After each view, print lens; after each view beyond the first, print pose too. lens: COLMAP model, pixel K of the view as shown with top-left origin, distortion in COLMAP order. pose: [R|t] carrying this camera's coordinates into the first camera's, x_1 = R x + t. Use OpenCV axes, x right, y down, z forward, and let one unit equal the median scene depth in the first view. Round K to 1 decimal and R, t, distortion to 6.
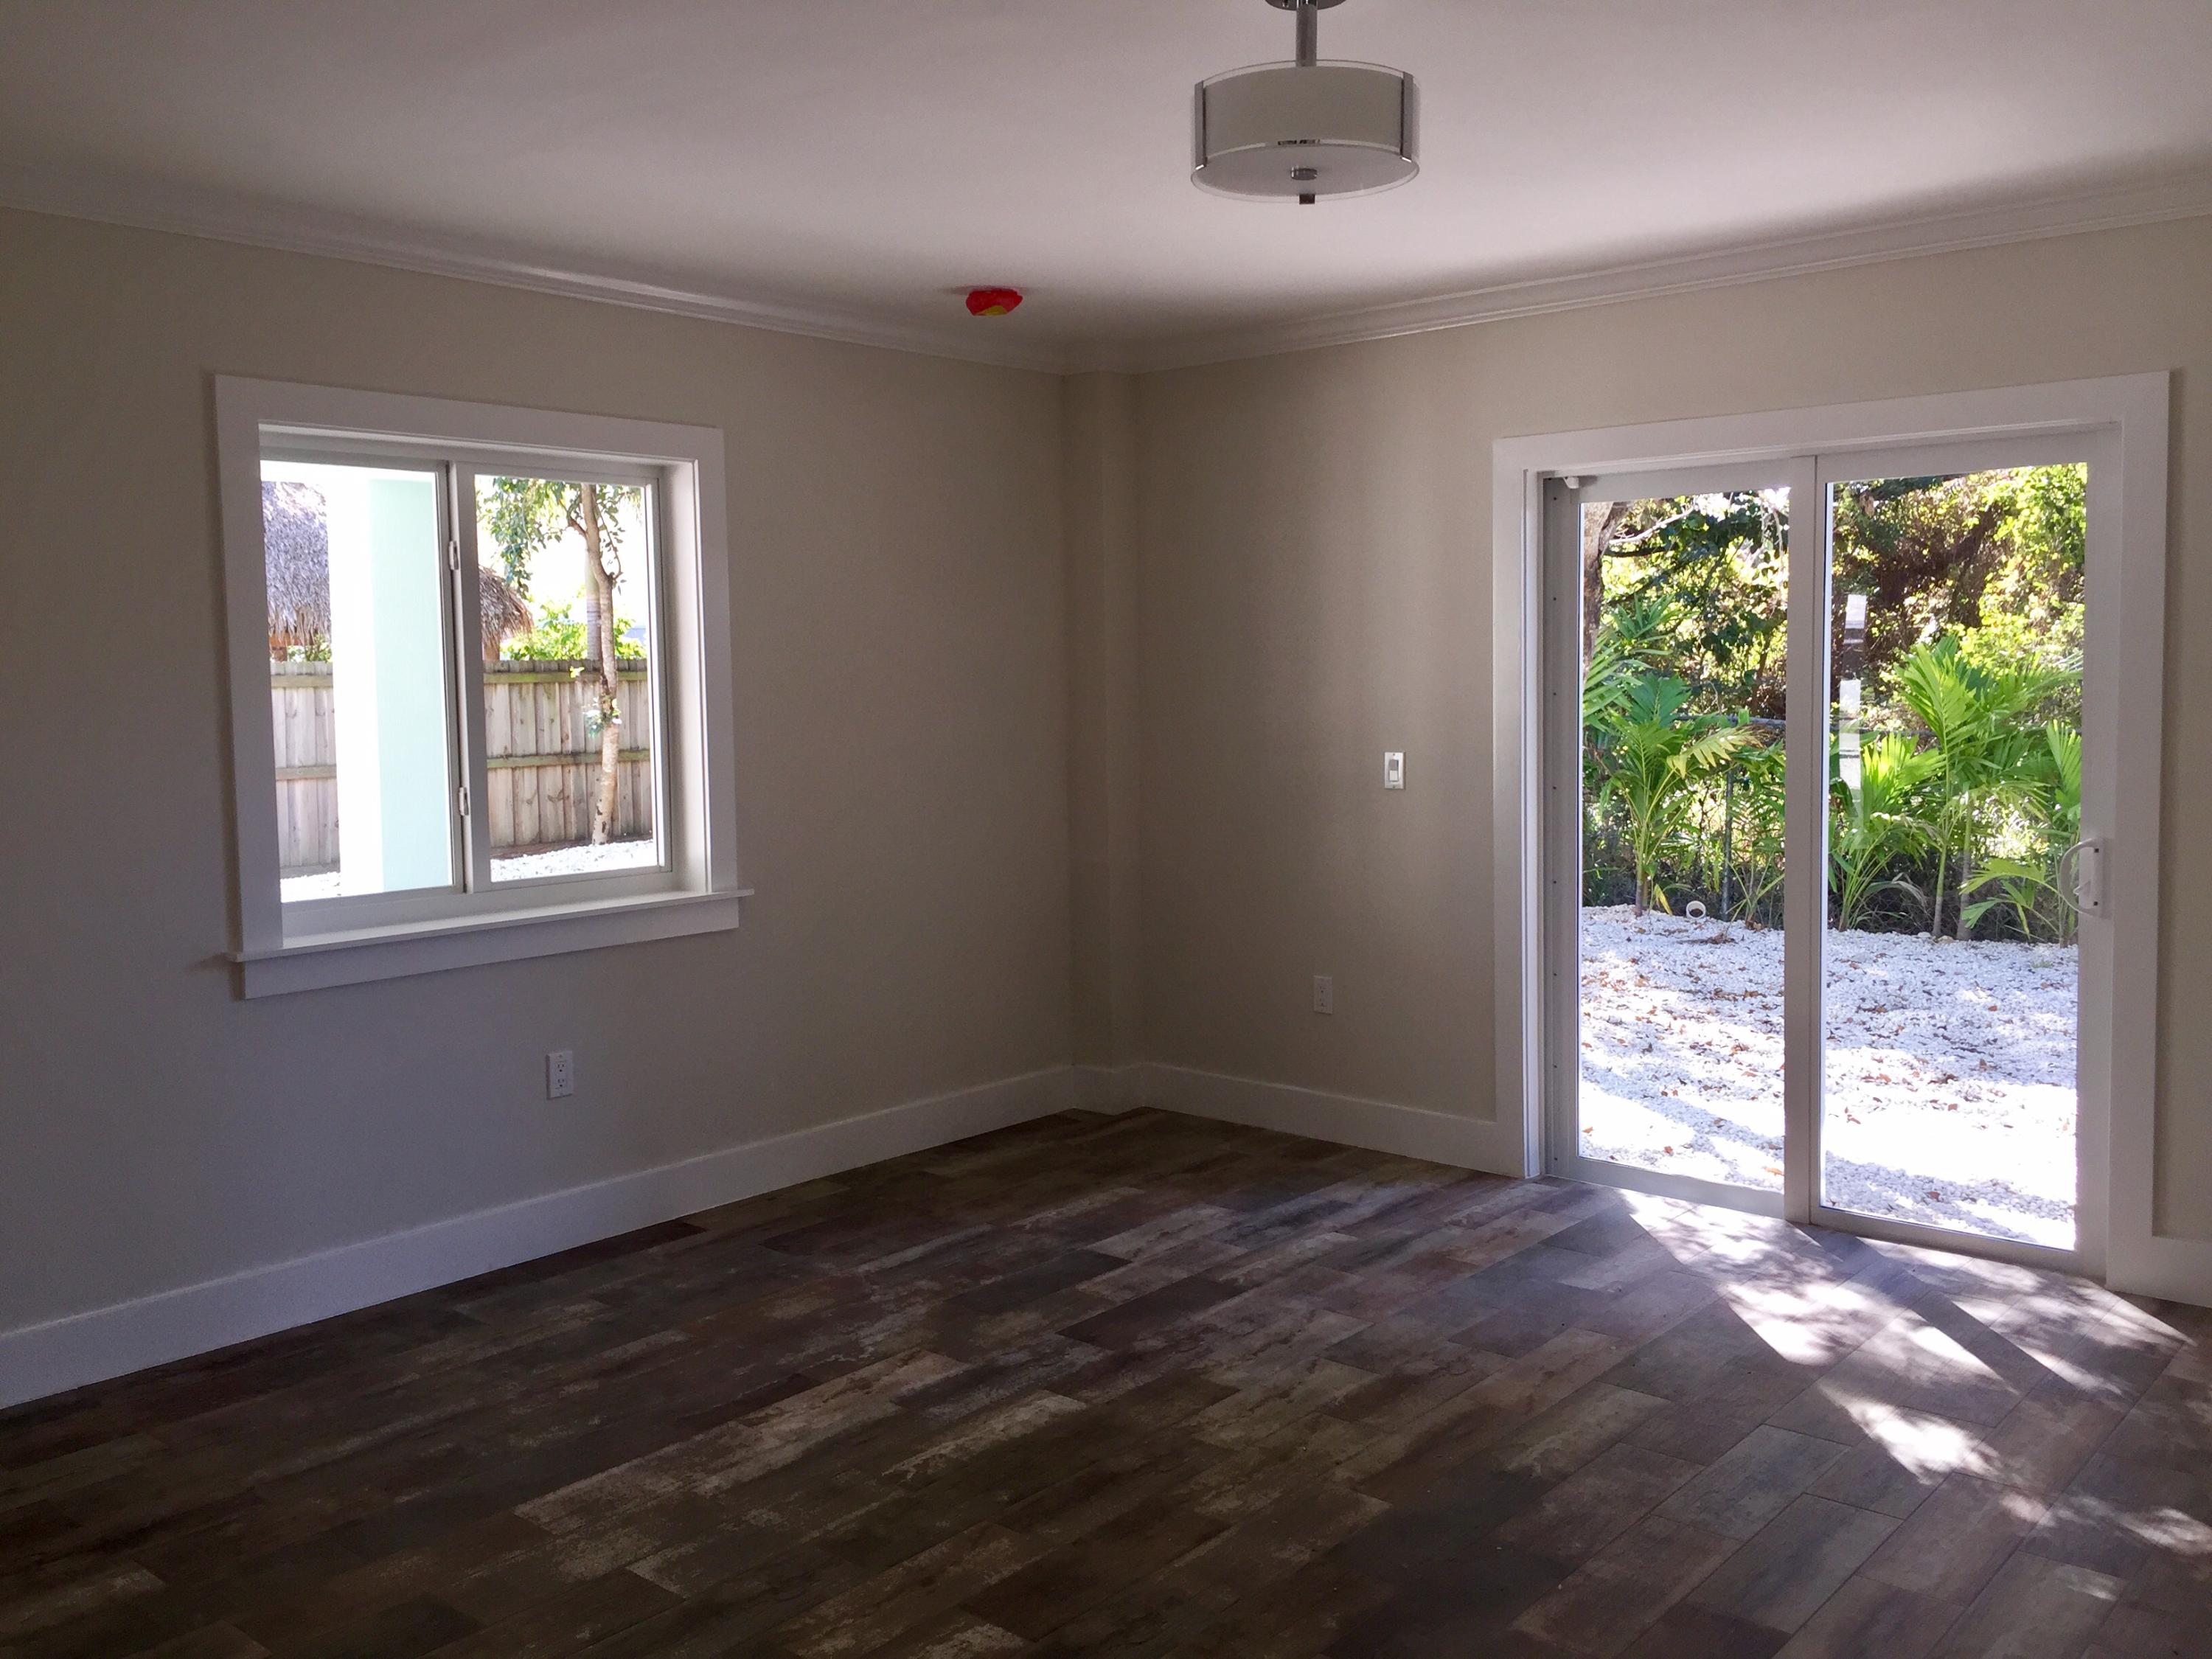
lens RADIAL K [[1891.7, 0, 1112.4], [0, 1891.7, 812.4], [0, 0, 1]] dist [0.081395, -0.079998]
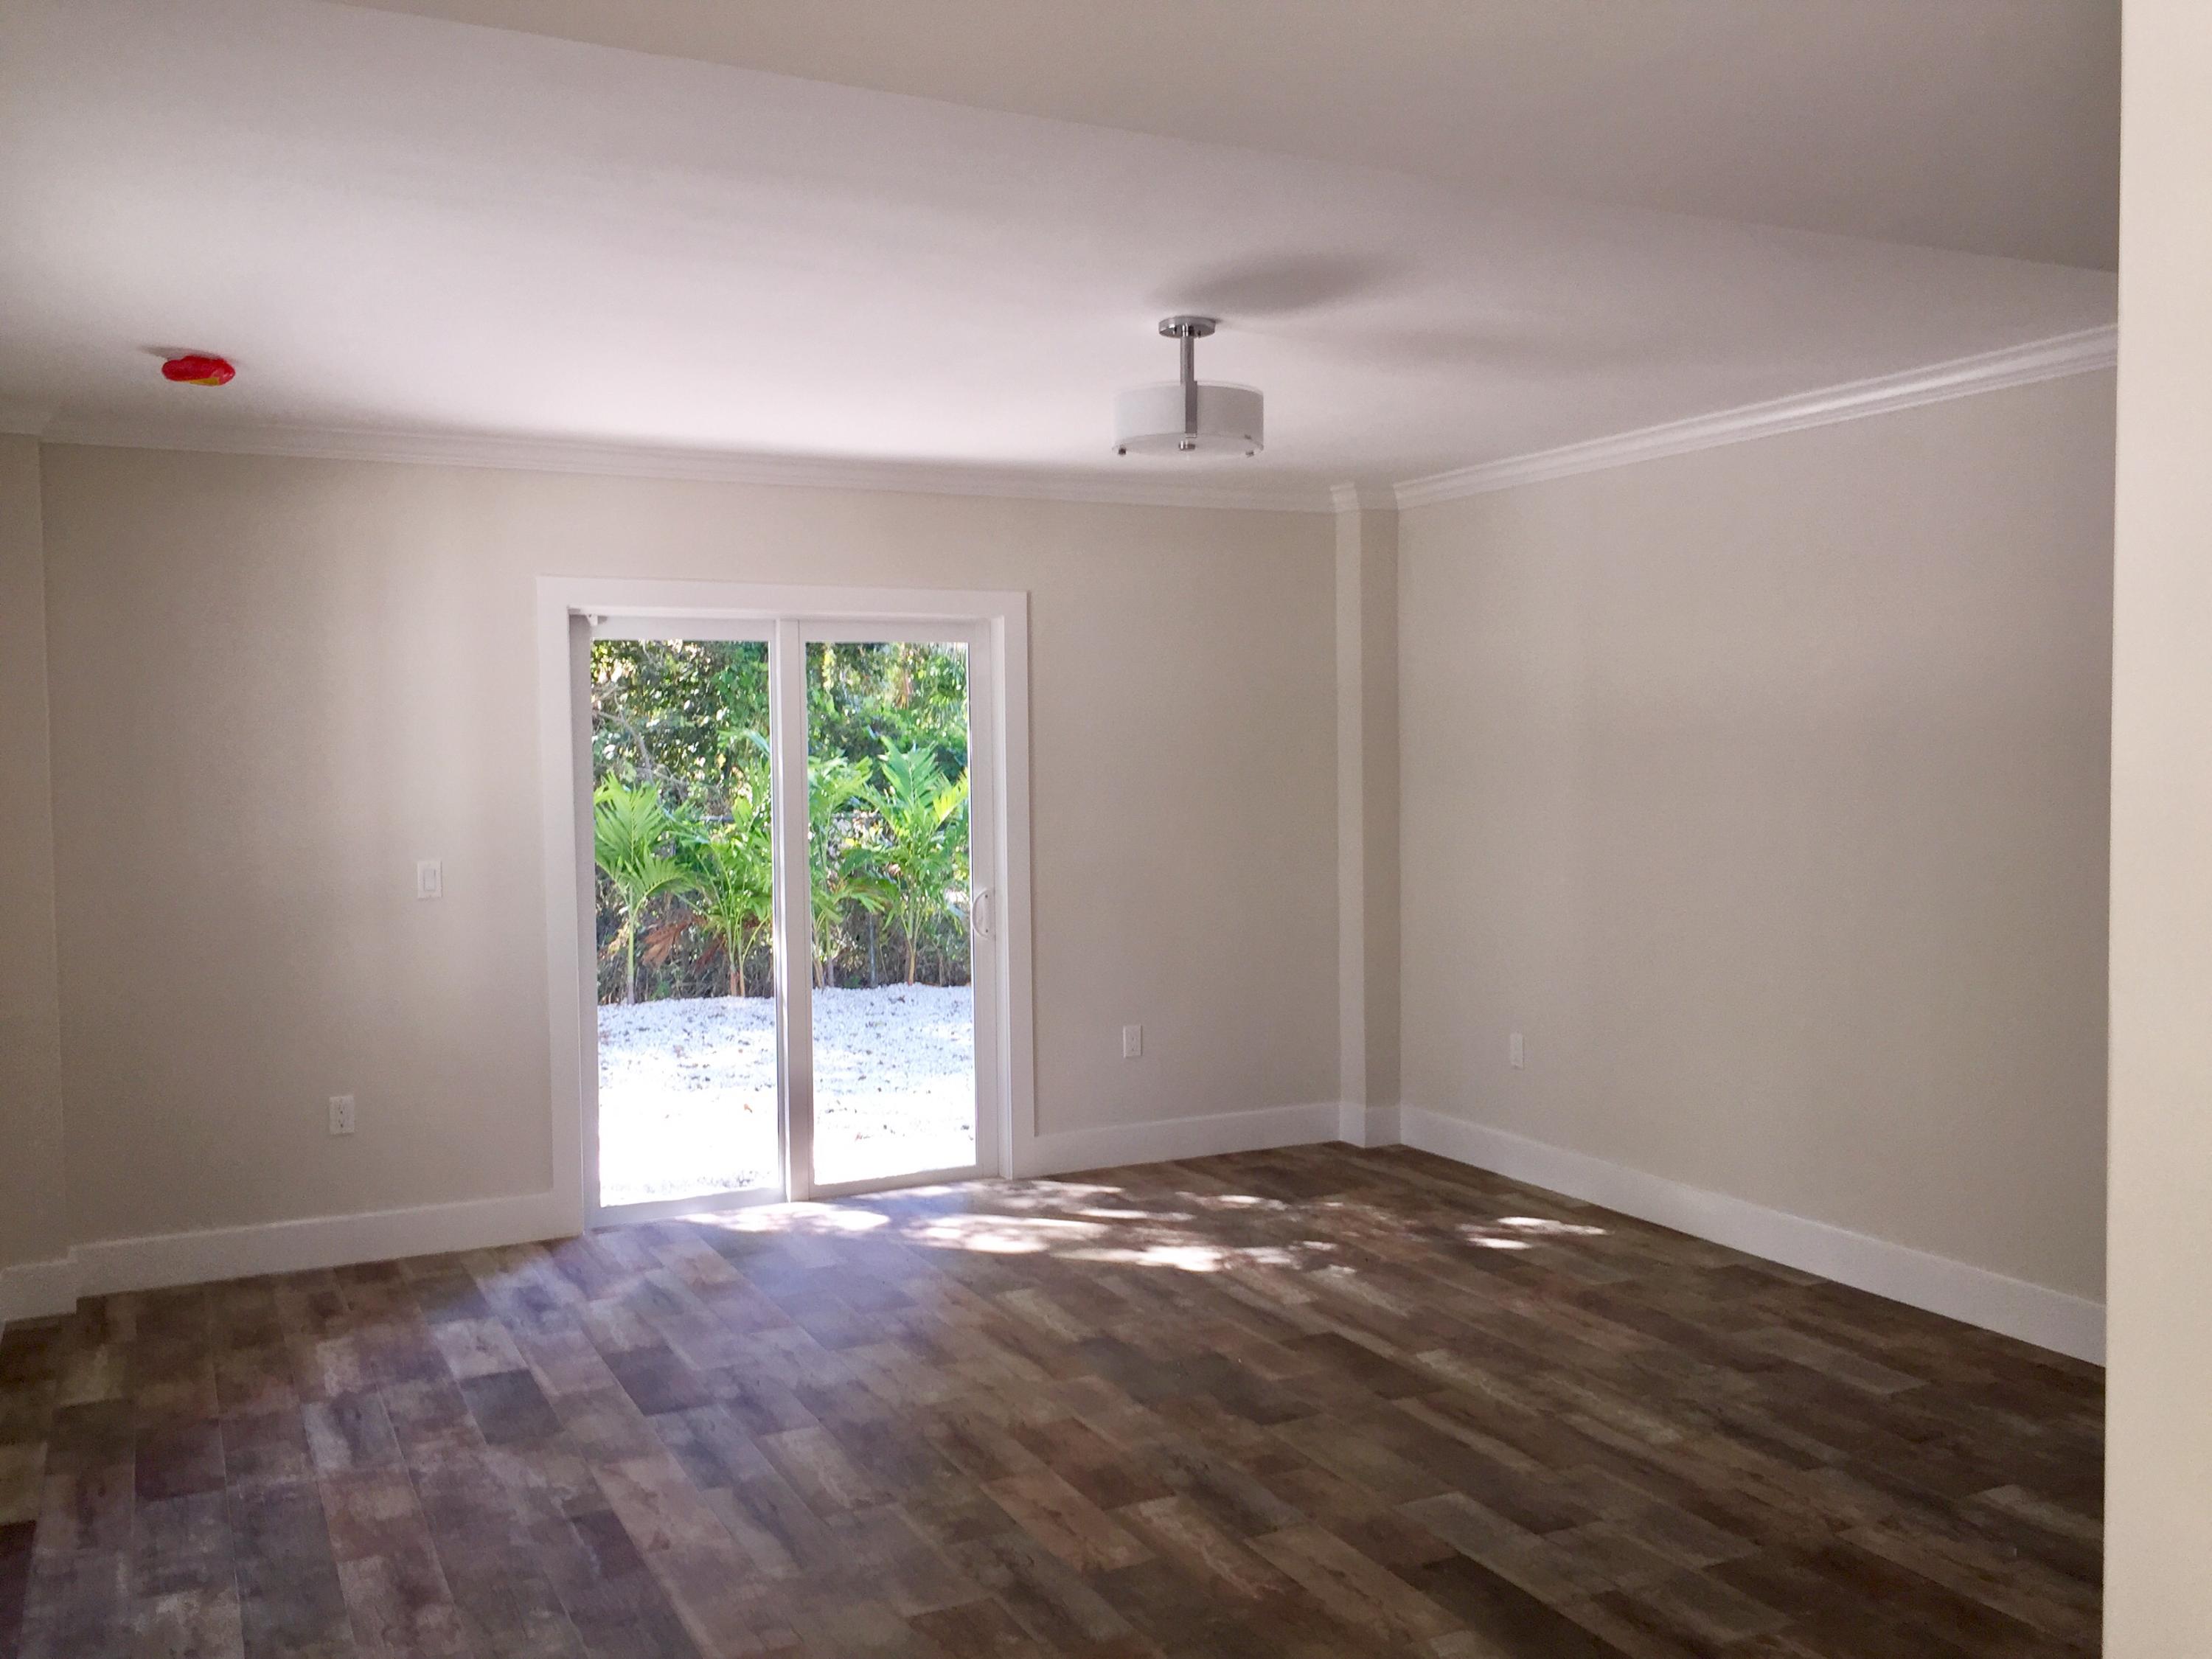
lens RADIAL K [[1891.7, 0, 1120.9], [0, 1891.7, 831.6], [0, 0, 1]] dist [0.081395, -0.079998]
pose [[0.383603, -0.032386, 0.922930, -0.832732], [0.079090, 0.996865, 0.002108, -0.025805], [-0.920105, 0.072186, 0.384962, 0.313120]]
